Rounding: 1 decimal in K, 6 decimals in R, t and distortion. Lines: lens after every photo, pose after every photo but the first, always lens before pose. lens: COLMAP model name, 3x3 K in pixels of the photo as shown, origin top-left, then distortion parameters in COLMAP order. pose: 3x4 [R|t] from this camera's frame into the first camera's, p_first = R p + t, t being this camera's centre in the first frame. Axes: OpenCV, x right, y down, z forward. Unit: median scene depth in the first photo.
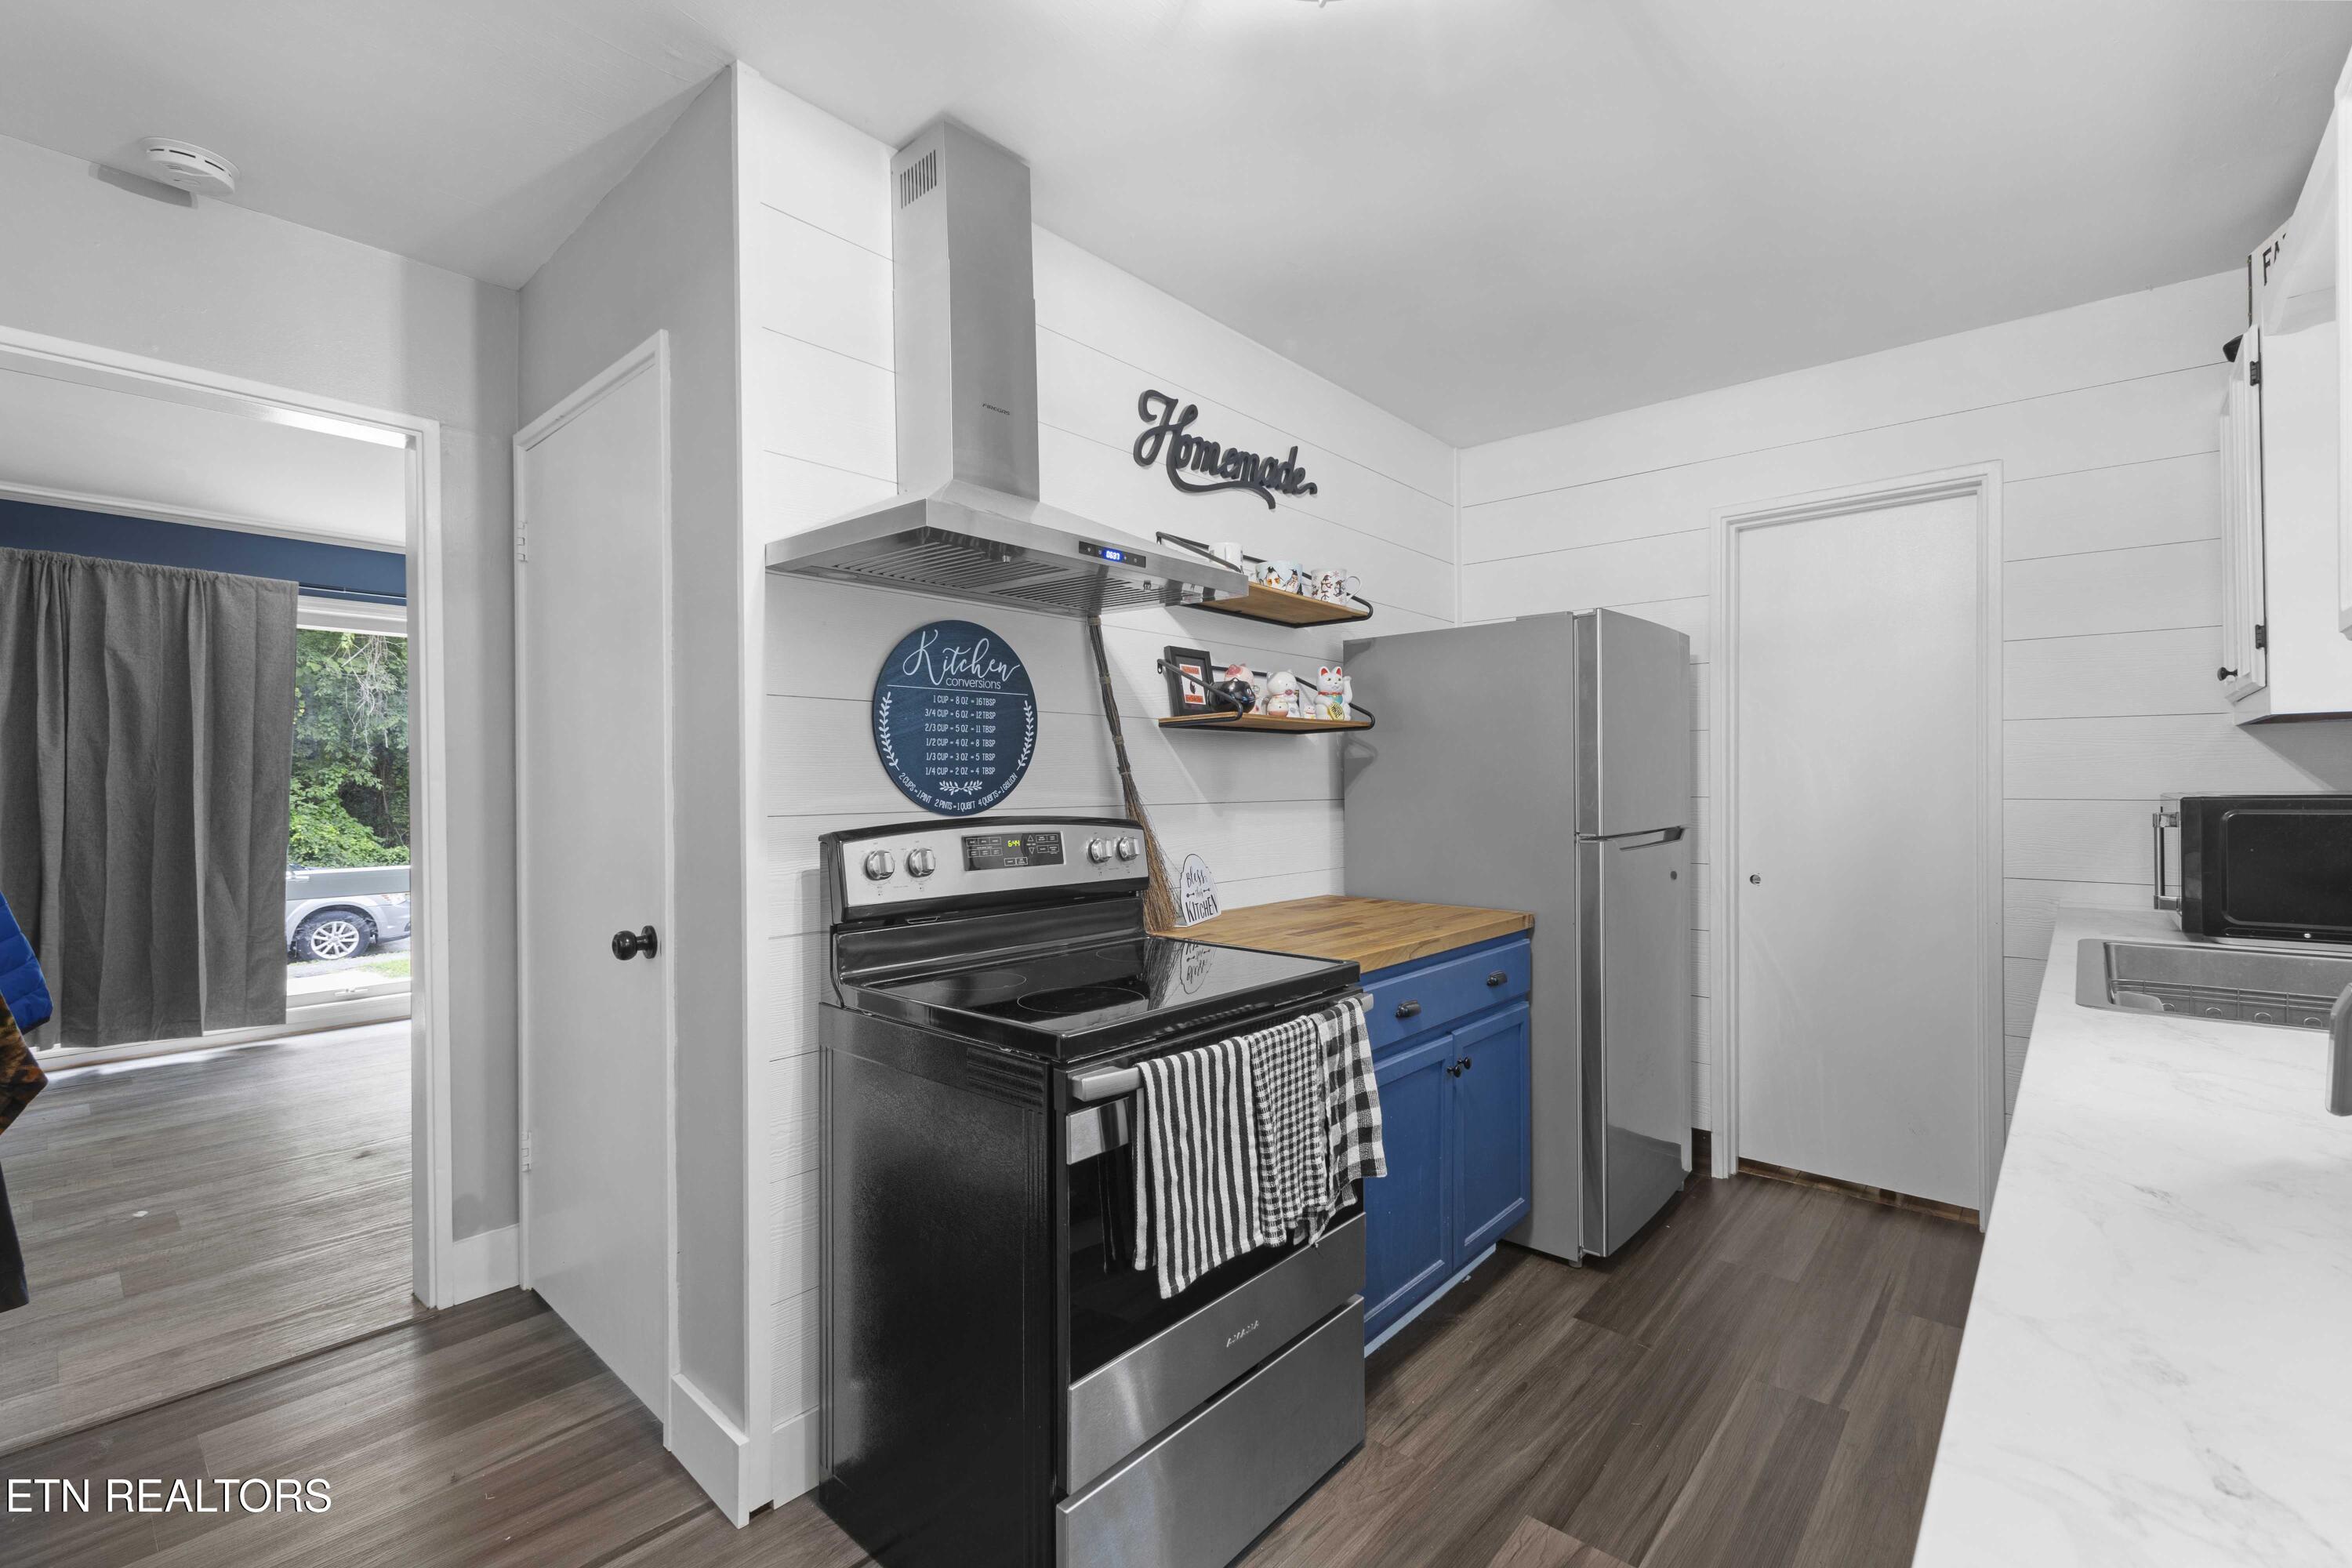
lens RADIAL K [[1040.3, 0, 1189.0], [0, 1040.3, 779.8], [0, 0, 1]] dist [0.004282, 0.000543]
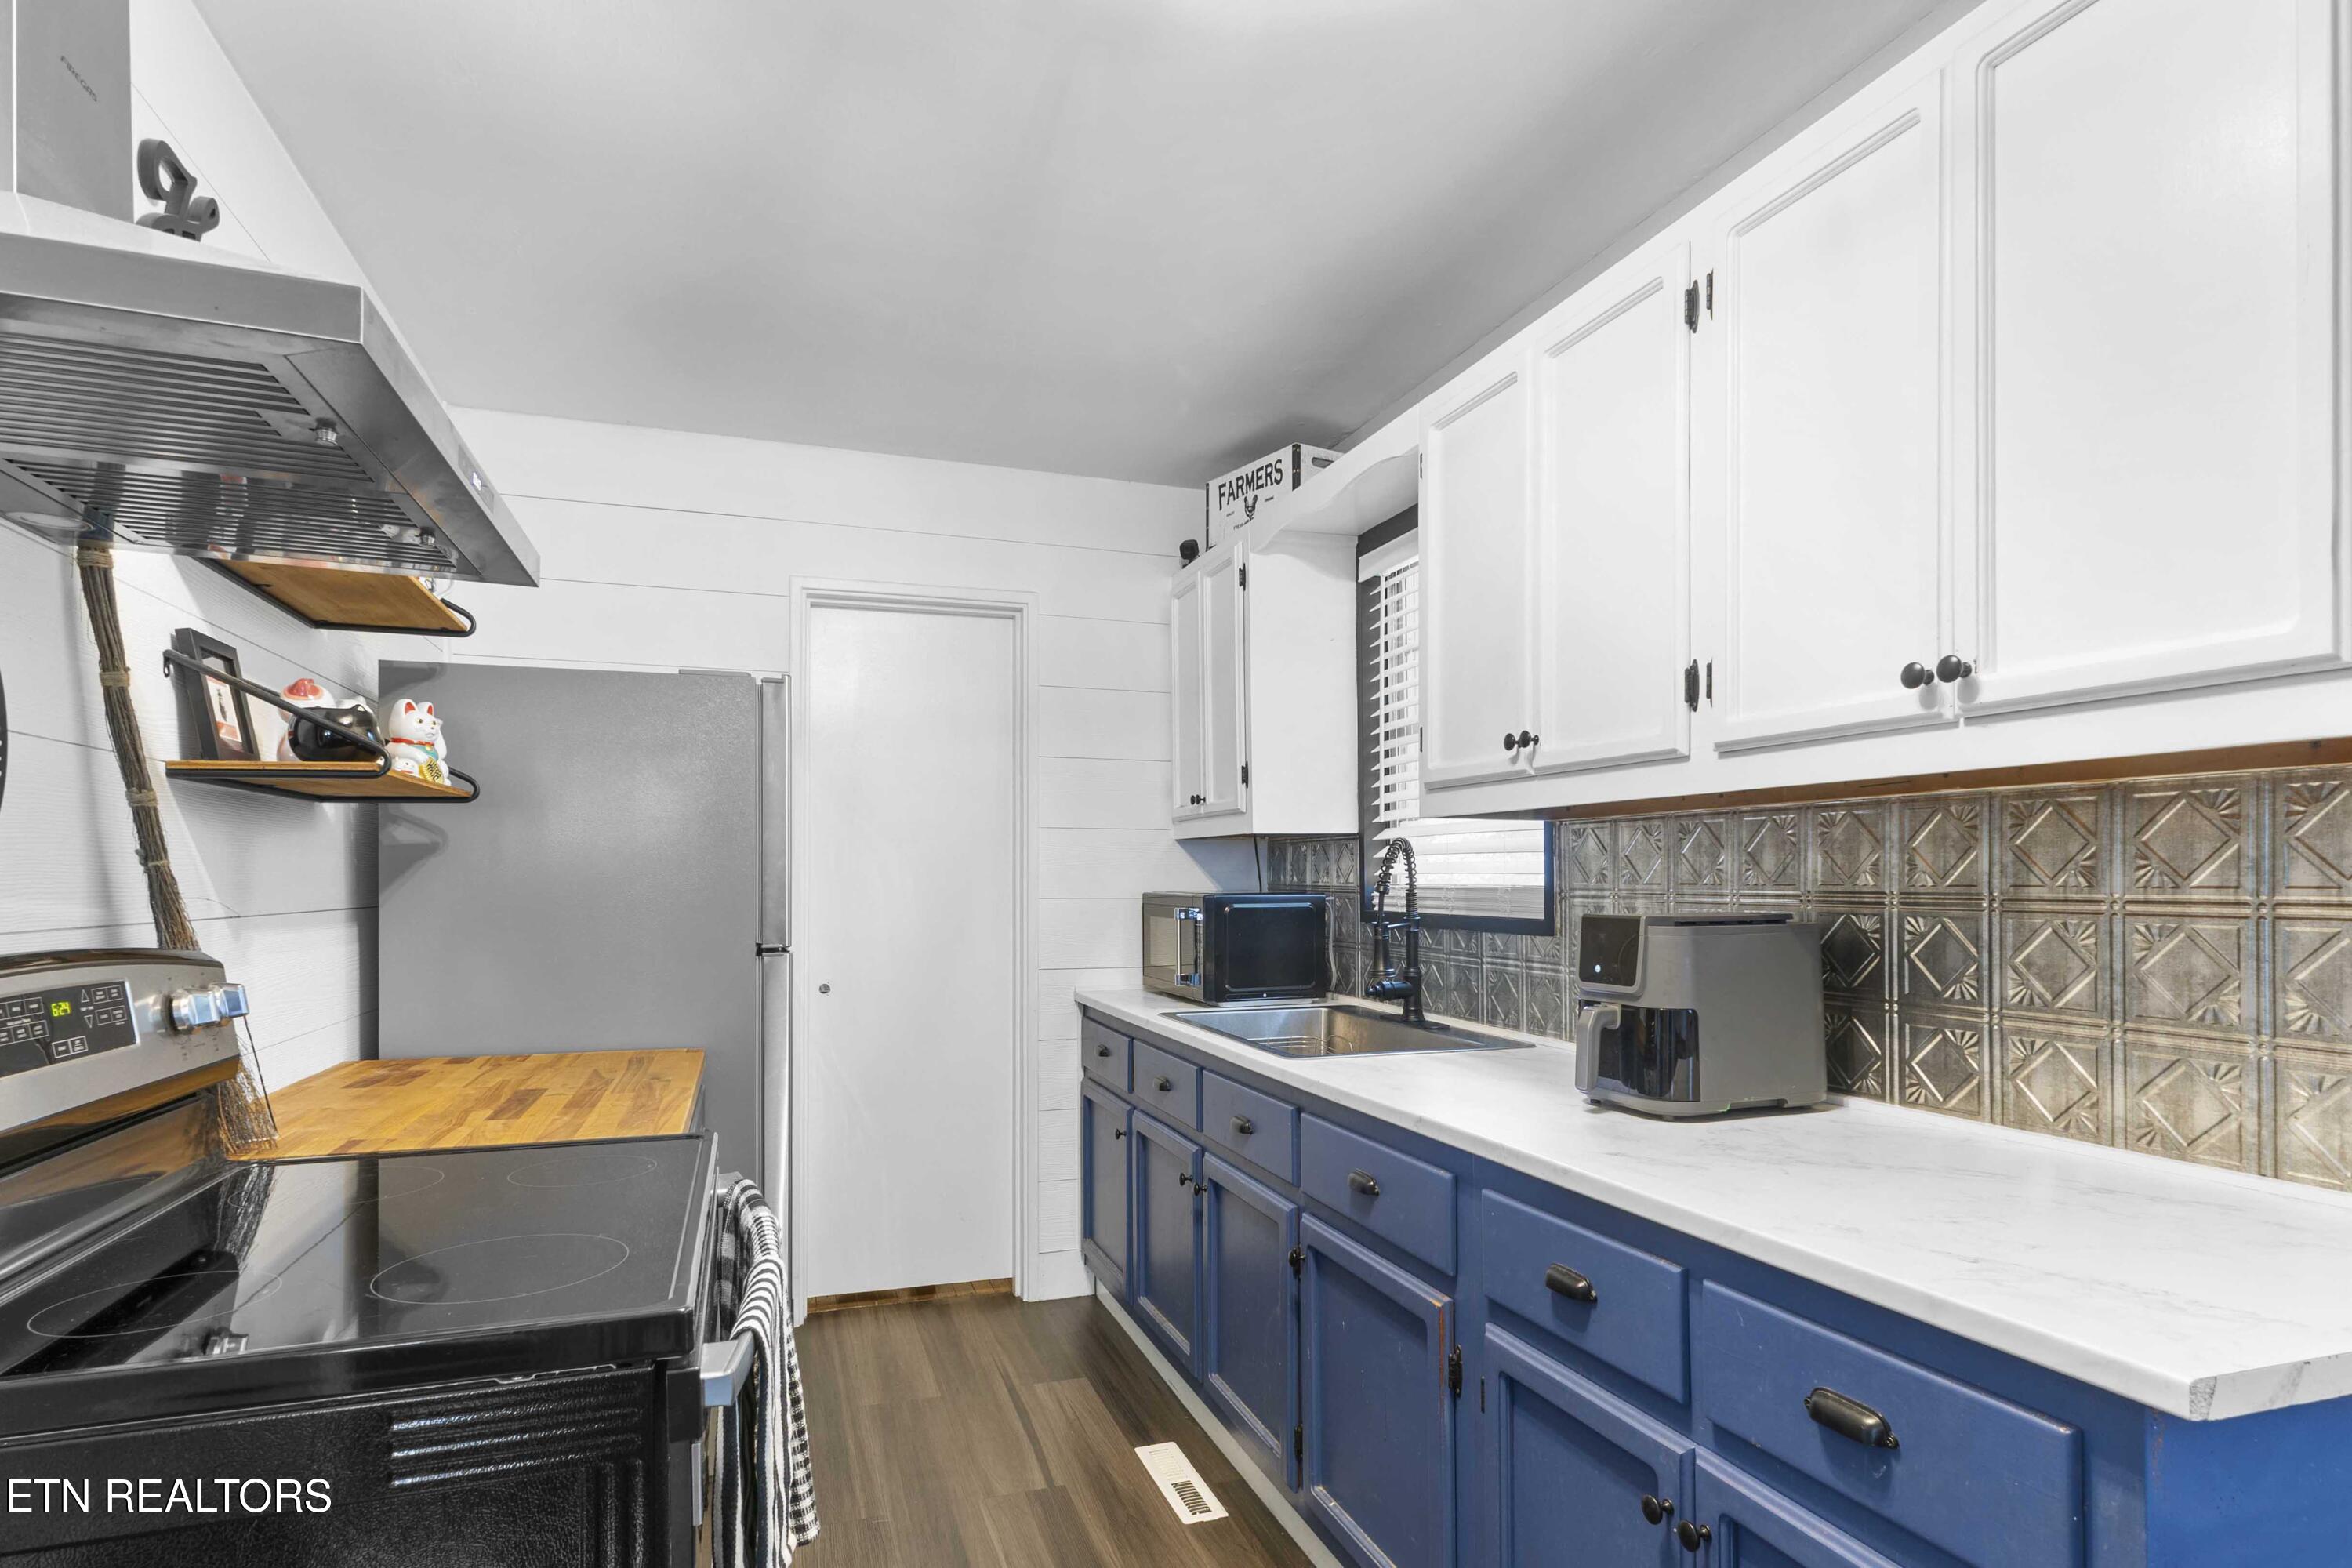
lens RADIAL K [[1232.2, 0, 1227.0], [0, 1232.2, 875.8], [0, 0, 1]] dist [0.004979, -0.000416]
pose [[0.489719, 0.007423, 0.871849, -0.293344], [-0.003173, 0.999972, -0.006732, 0.002313], [-0.871874, 0.000530, 0.489729, 0.199741]]
